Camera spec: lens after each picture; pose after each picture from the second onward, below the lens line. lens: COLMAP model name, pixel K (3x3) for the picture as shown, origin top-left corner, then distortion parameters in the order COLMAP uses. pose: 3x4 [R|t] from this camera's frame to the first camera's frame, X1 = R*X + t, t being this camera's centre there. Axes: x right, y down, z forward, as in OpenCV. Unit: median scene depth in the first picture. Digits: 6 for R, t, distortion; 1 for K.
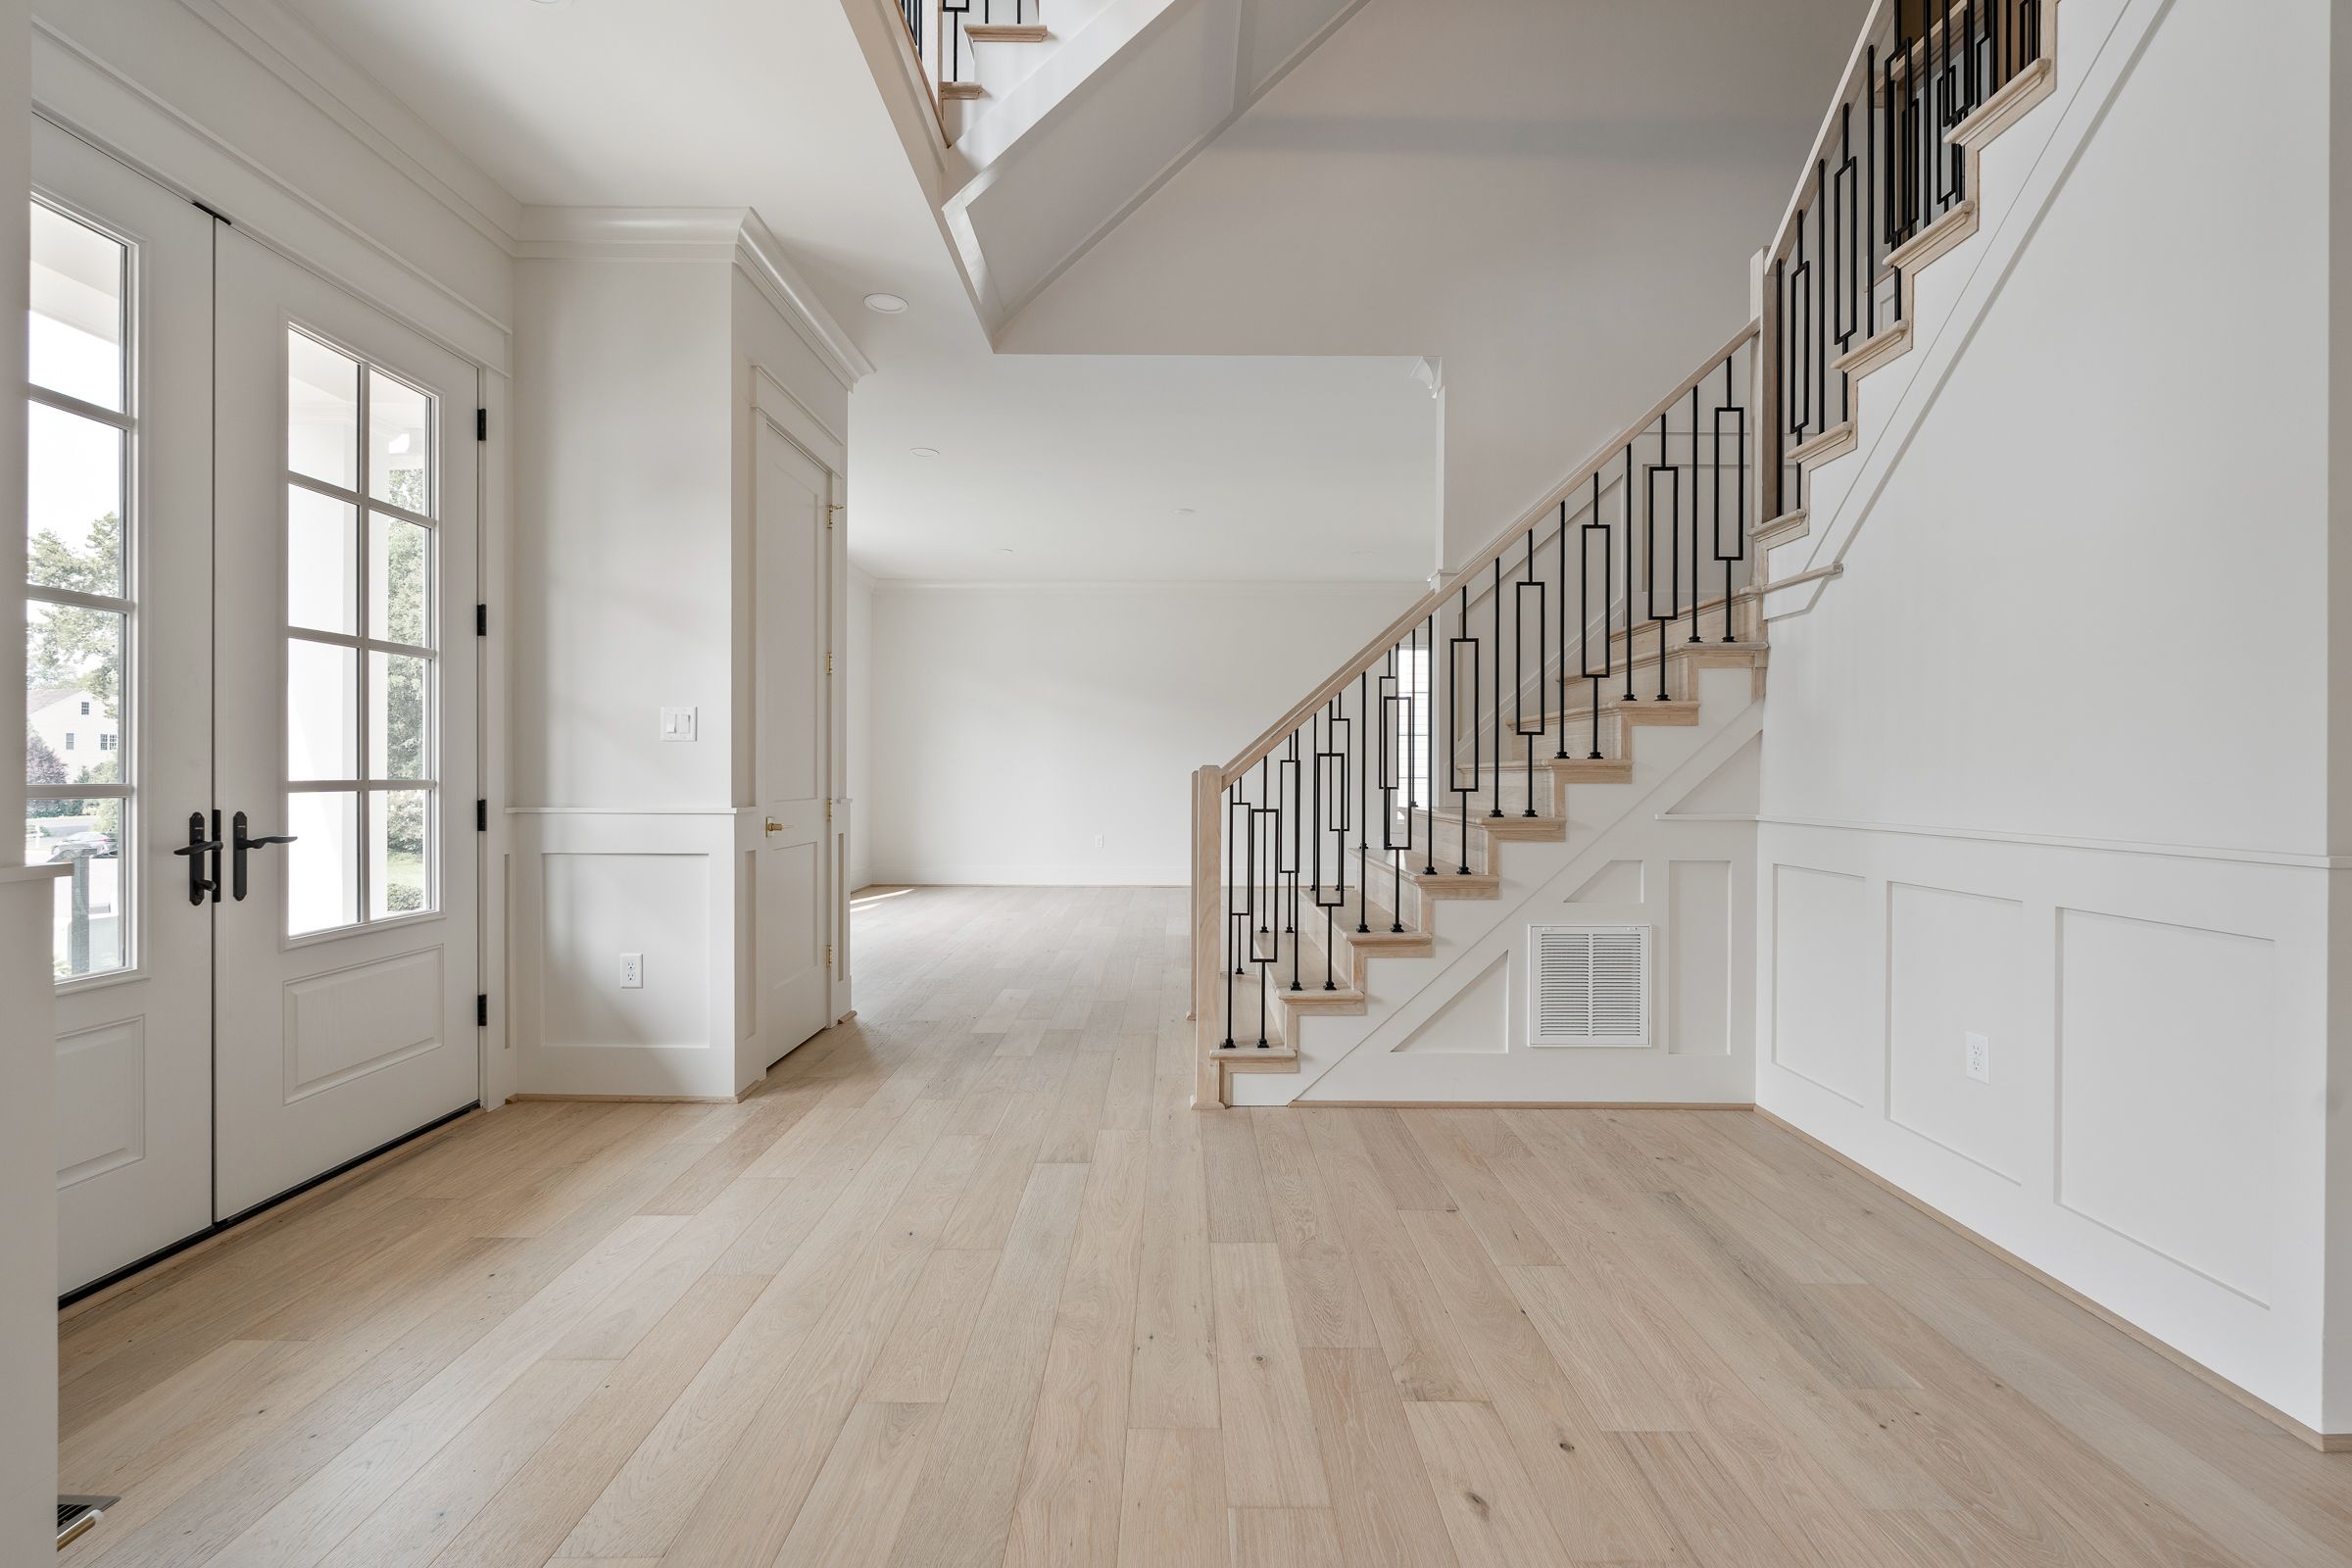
lens RADIAL K [[1045.3, 0, 1189.8], [0, 1045.3, 777.1], [0, 0, 1]] dist [-0.003059, 0.000150]
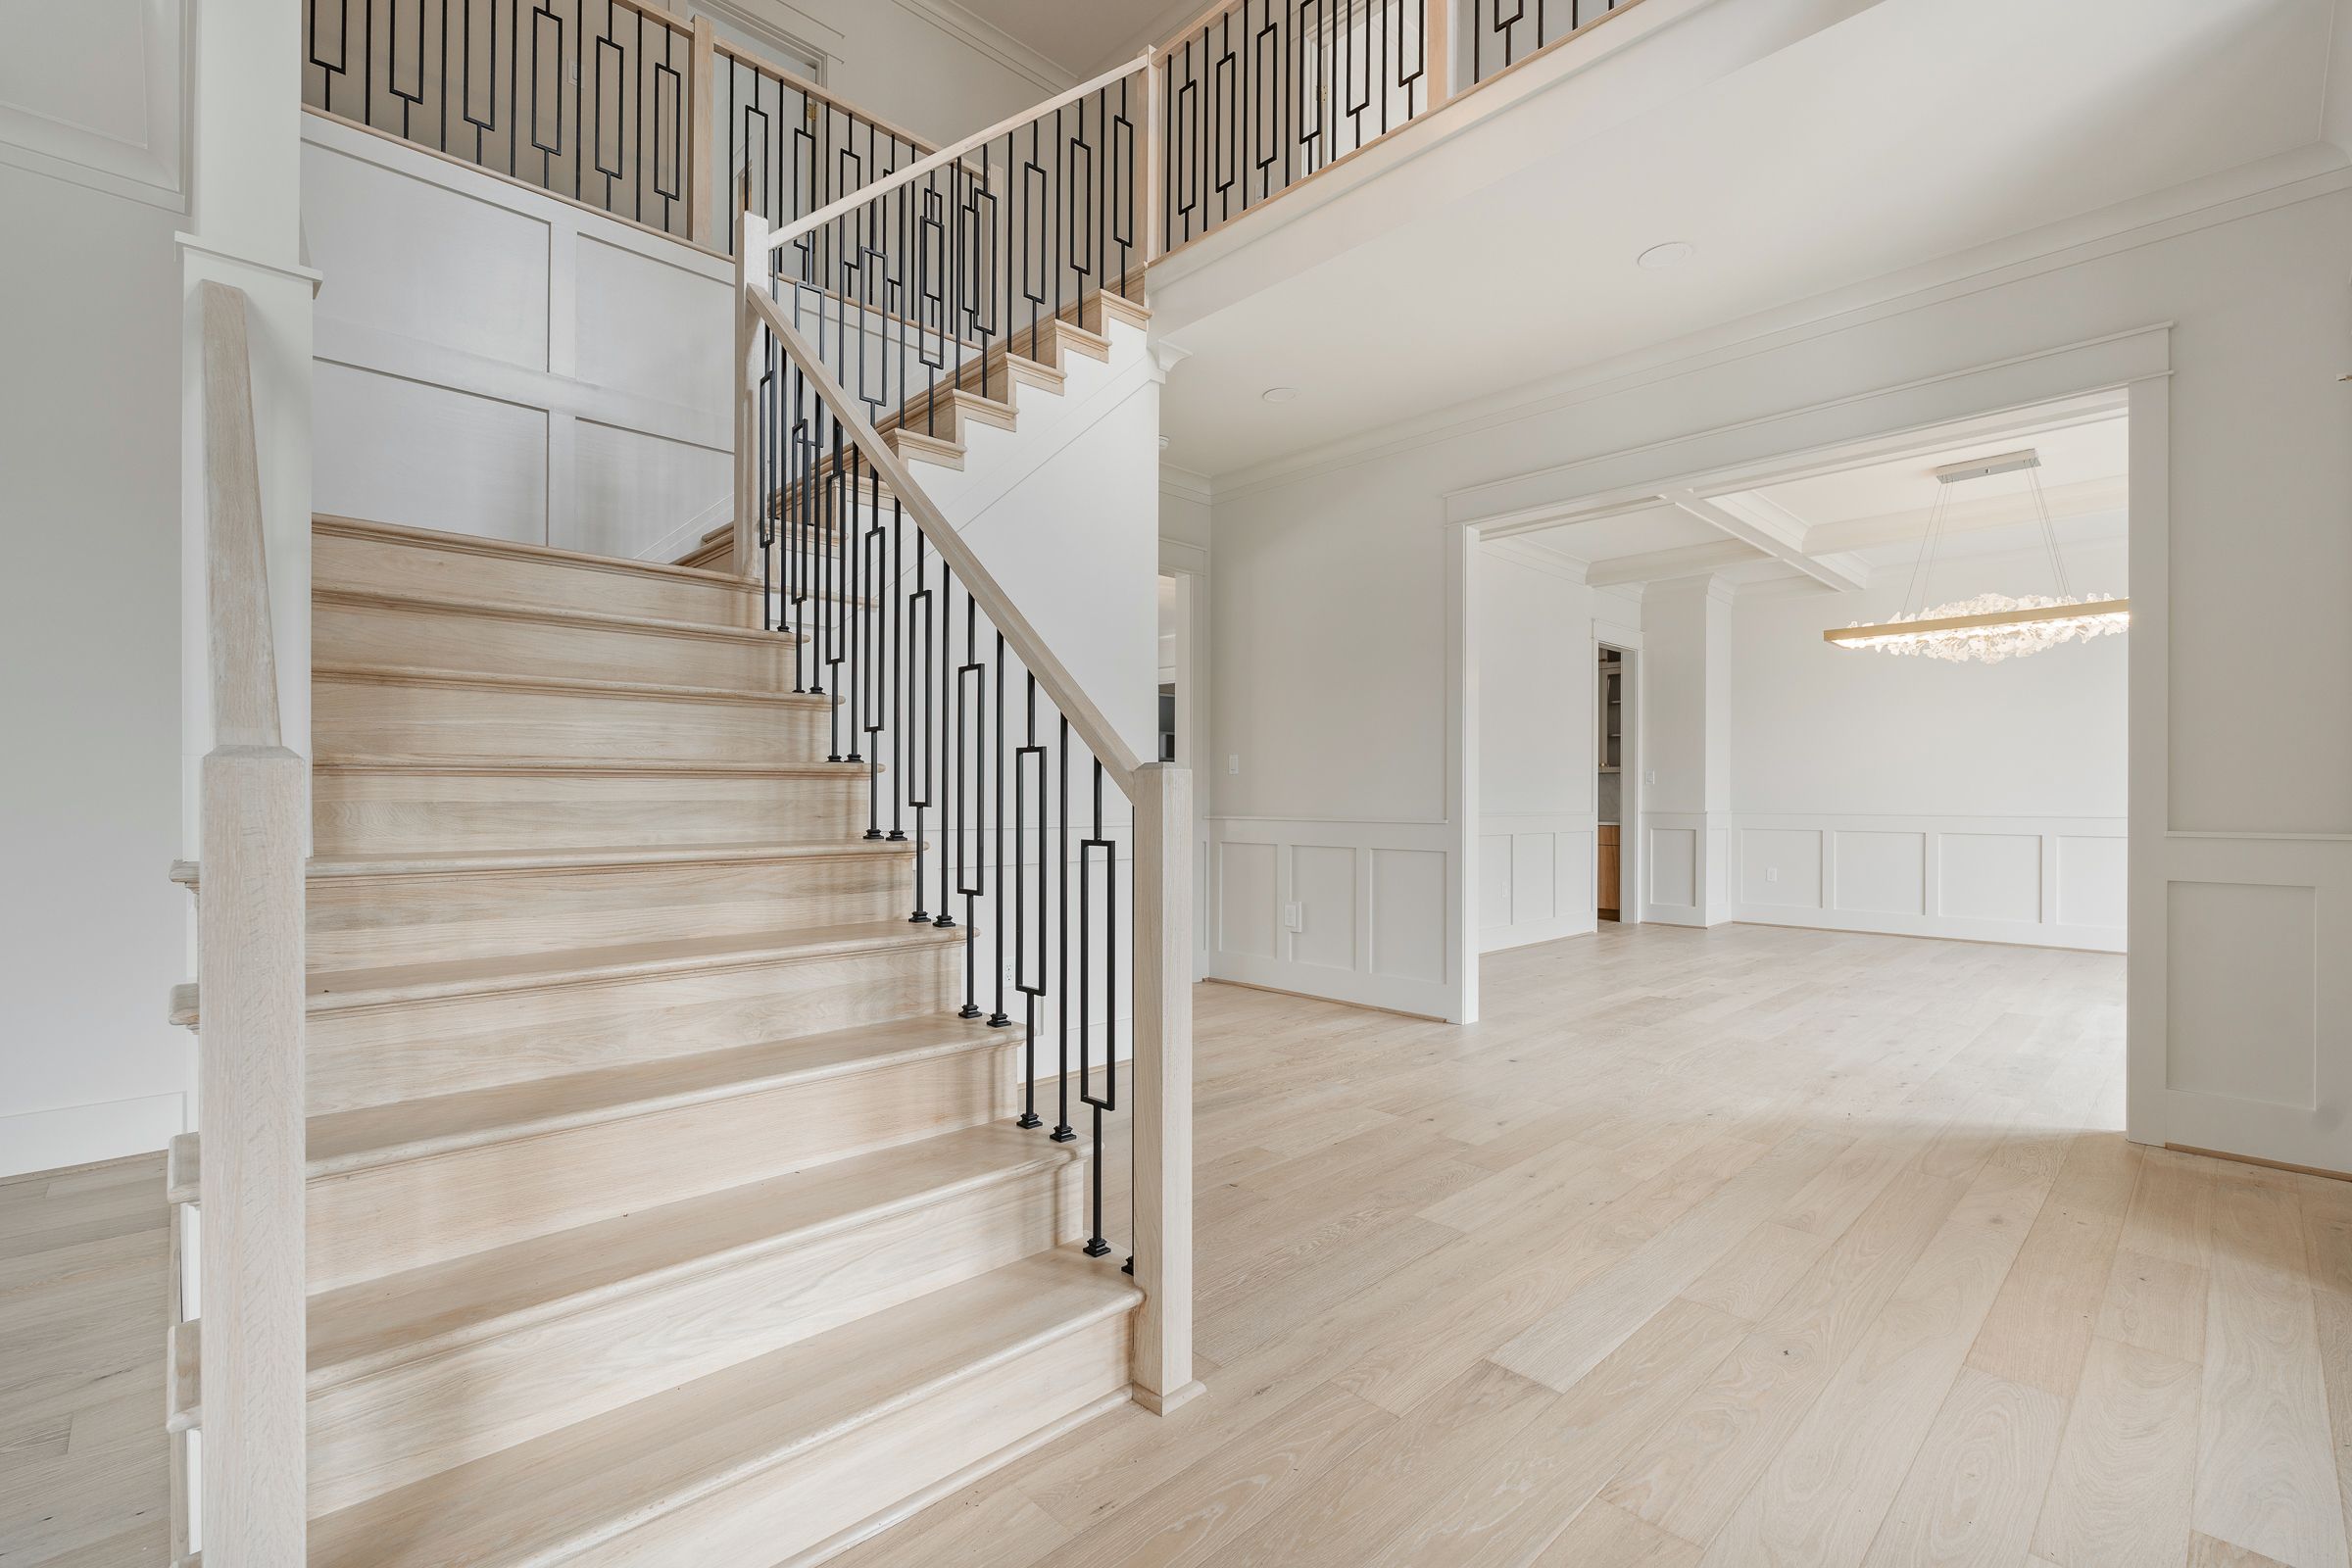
lens RADIAL K [[1032.5, 0, 1183.0], [0, 1032.5, 791.4], [0, 0, 1]] dist [-0.000411, -0.000467]
pose [[-0.690544, -0.000254, 0.723290, -0.412465], [-0.000217, 1.000000, 0.000145, 0.002973], [-0.723290, -0.000057, -0.690544, 1.490946]]
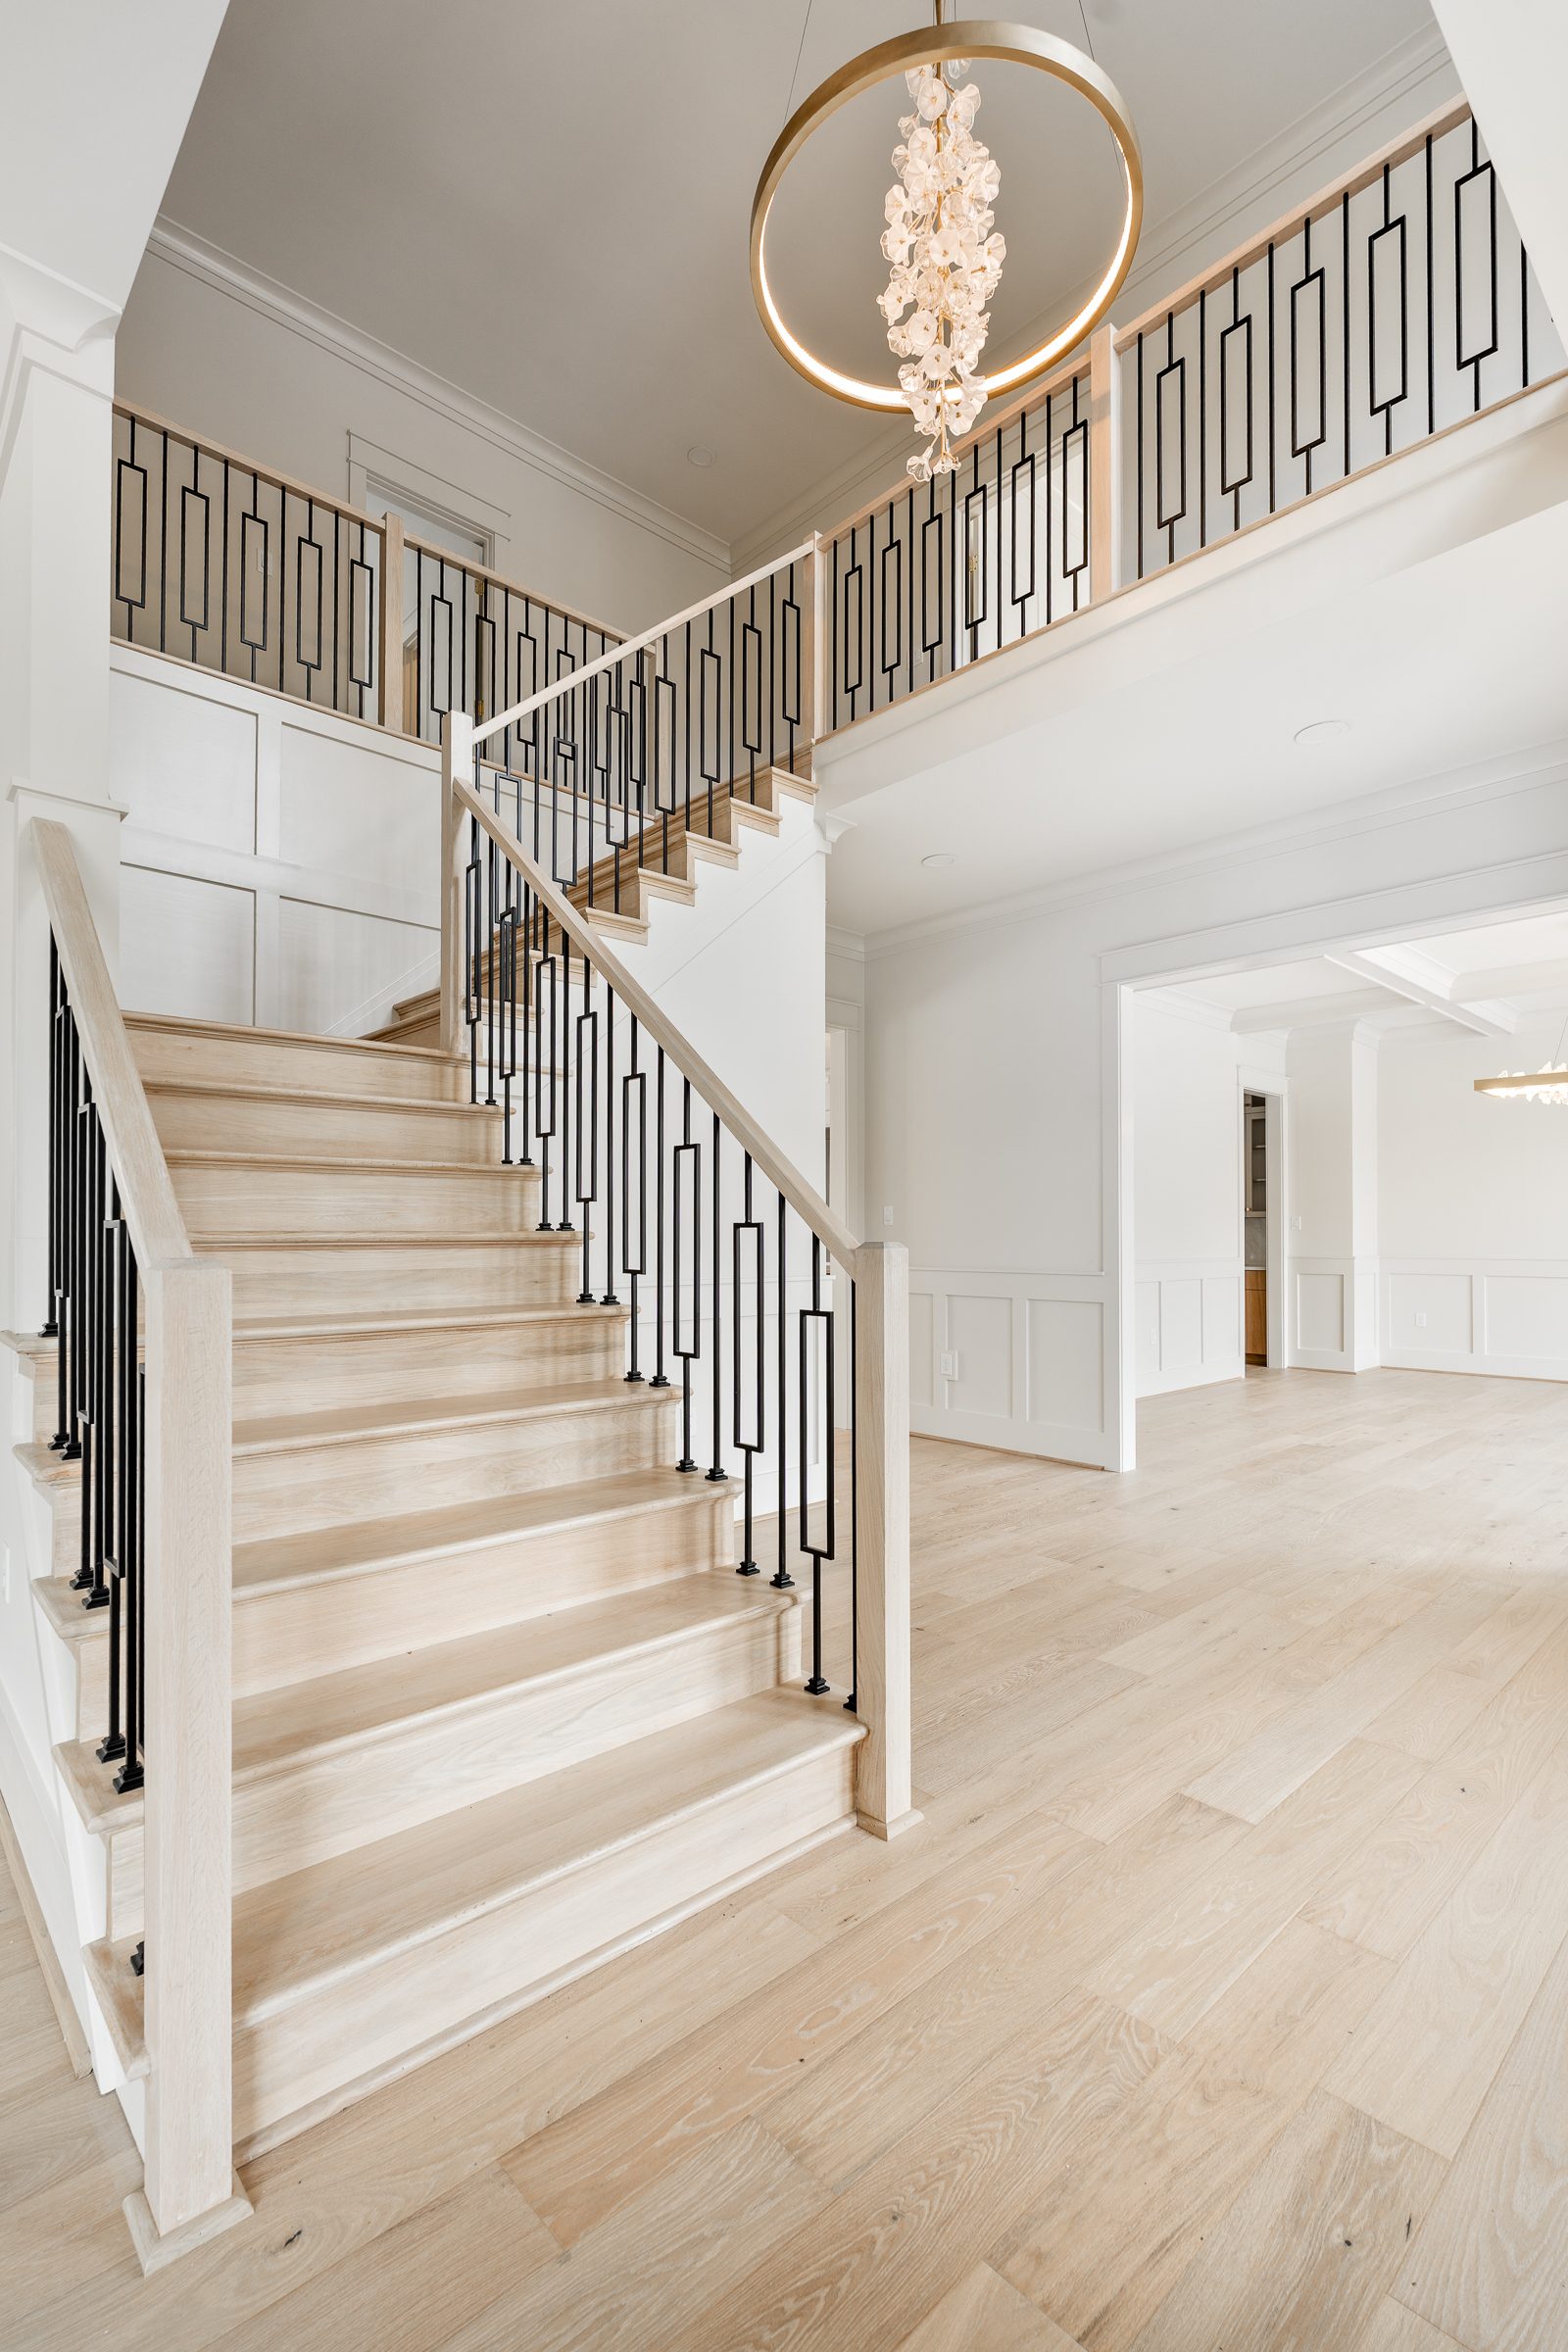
lens RADIAL K [[1043.6, 0, 781.3], [0, 1043.6, 1216.8], [0, 0, 1]] dist [-0.000924, -0.000573]
pose [[-0.671829, 0.009788, 0.740641, -0.419809], [0.002414, 0.999936, -0.011025, -0.021852], [-0.740702, -0.005619, -0.671810, 1.577311]]
